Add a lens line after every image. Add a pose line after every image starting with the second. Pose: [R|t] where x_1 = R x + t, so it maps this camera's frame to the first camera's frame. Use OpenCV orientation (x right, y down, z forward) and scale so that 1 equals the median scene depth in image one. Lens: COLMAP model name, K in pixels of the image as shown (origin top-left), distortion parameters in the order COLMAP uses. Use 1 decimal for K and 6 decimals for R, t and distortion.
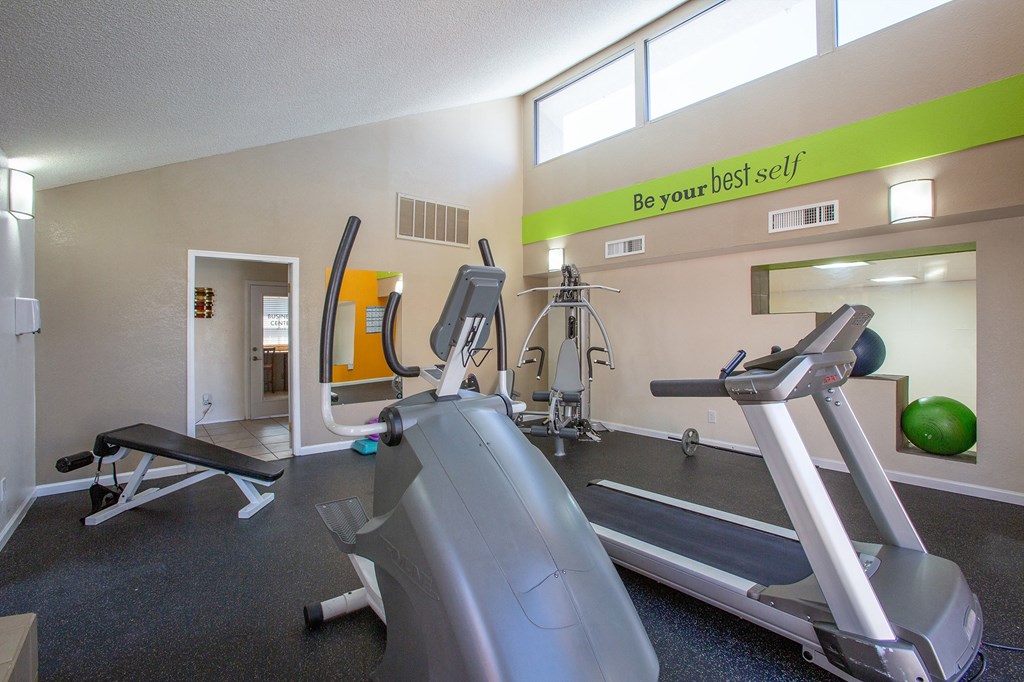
lens RADIAL K [[470.5, 0, 522.9], [0, 470.5, 334.0], [0, 0, 1]] dist [-0.085938, 0.032909]
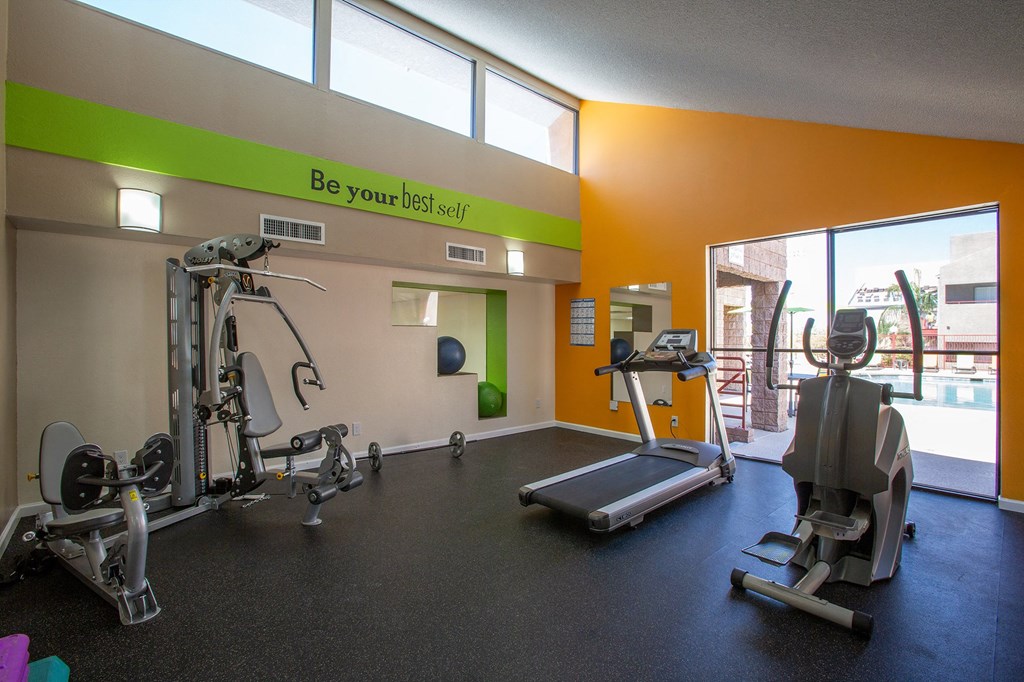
lens RADIAL K [[470.5, 0, 522.9], [0, 470.5, 334.0], [0, 0, 1]] dist [-0.085938, 0.032909]
pose [[-0.032631, 0.018307, 0.999300, -0.617848], [0.002153, 0.999831, -0.018247, -0.001978], [-0.999465, 0.001556, -0.032665, 0.746490]]
